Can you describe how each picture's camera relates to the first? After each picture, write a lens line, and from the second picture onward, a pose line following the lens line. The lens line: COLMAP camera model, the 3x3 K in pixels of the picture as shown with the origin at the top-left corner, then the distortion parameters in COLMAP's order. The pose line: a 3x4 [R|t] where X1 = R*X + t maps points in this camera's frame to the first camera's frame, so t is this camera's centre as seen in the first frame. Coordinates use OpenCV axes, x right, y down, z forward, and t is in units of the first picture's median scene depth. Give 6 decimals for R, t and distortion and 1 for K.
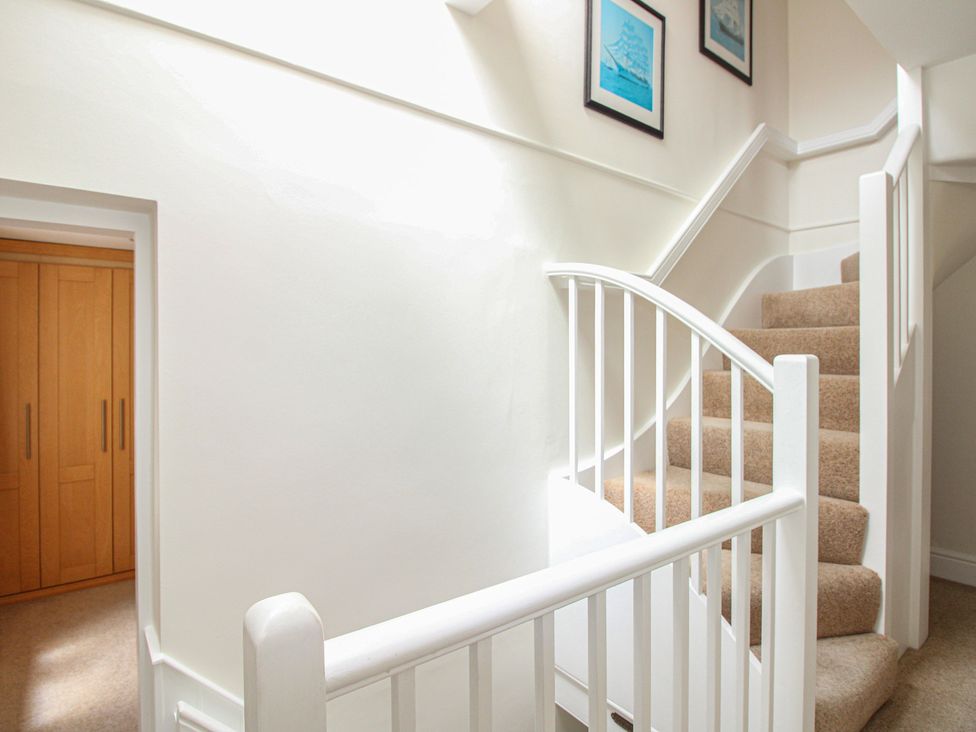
lens RADIAL K [[507.6, 0, 481.0], [0, 507.6, 342.5], [0, 0, 1]] dist [0.001017, -0.014843]
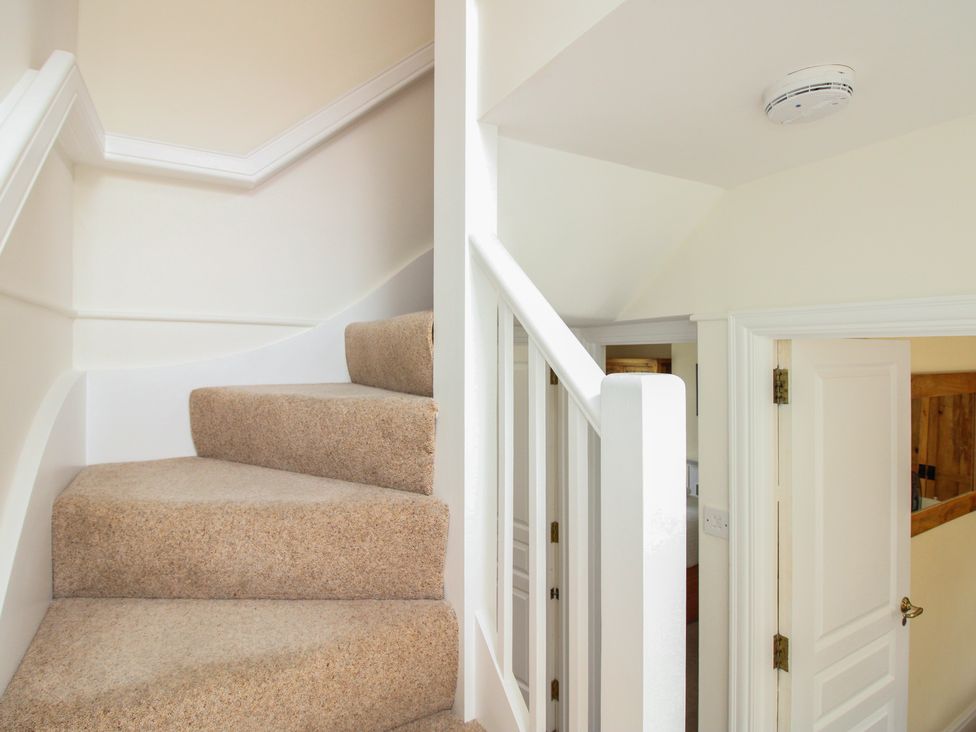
lens RADIAL K [[507.6, 0, 481.0], [0, 507.6, 342.5], [0, 0, 1]] dist [0.001017, -0.014843]
pose [[0.128040, 0.004432, 0.991759, 0.239258], [-0.001636, 0.999990, -0.004258, -0.230696], [-0.991768, -0.001077, 0.128046, 0.681785]]
